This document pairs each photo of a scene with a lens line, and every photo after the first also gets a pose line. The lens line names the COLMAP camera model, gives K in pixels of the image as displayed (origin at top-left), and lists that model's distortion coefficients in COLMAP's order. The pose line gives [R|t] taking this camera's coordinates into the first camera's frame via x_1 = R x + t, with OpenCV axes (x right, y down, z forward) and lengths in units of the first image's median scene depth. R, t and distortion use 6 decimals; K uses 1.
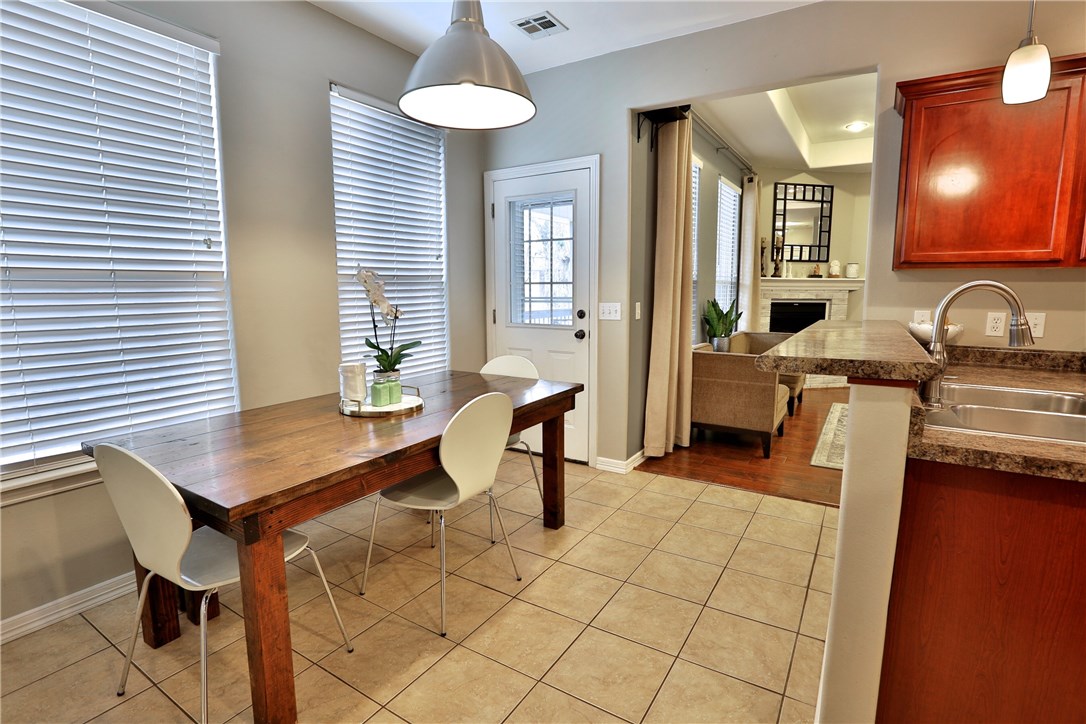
lens RADIAL K [[532.5, 0, 543.5], [0, 532.5, 360.6], [0, 0, 1]] dist [-0.040791, 0.017306]
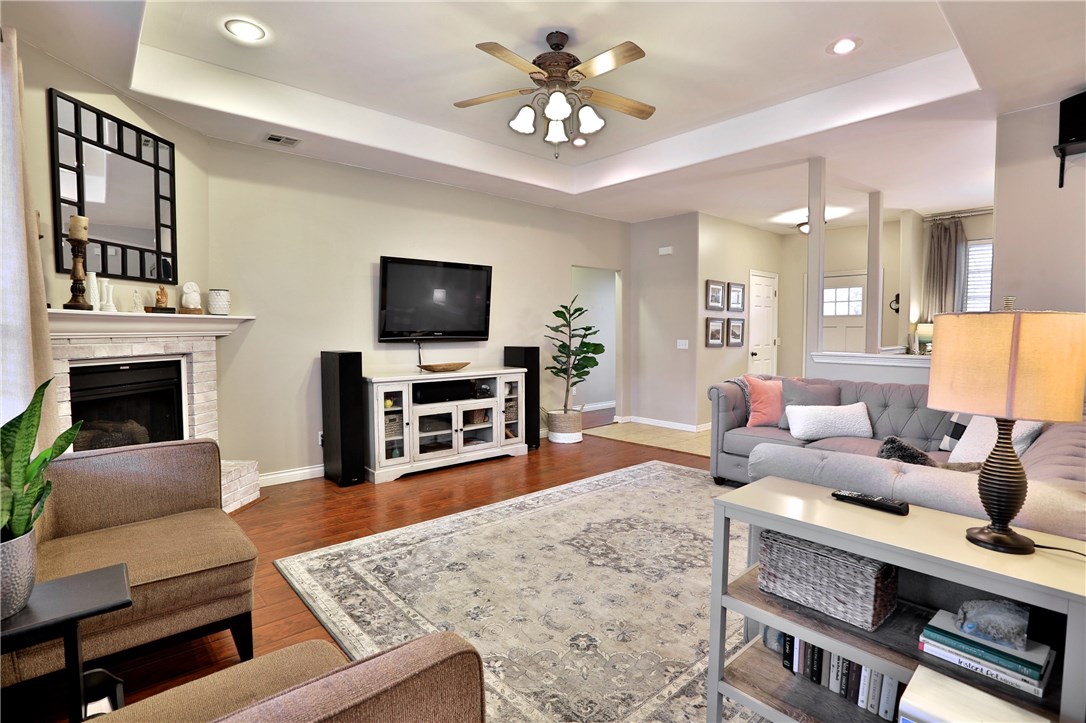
lens RADIAL K [[532.5, 0, 547.7], [0, 532.5, 353.6], [0, 0, 1]] dist [-0.040791, 0.017306]
pose [[0.261249, -0.047294, 0.964112, 0.126576], [0.133921, 0.990915, 0.012320, -0.075029], [-0.955936, 0.125896, 0.265209, 0.518276]]
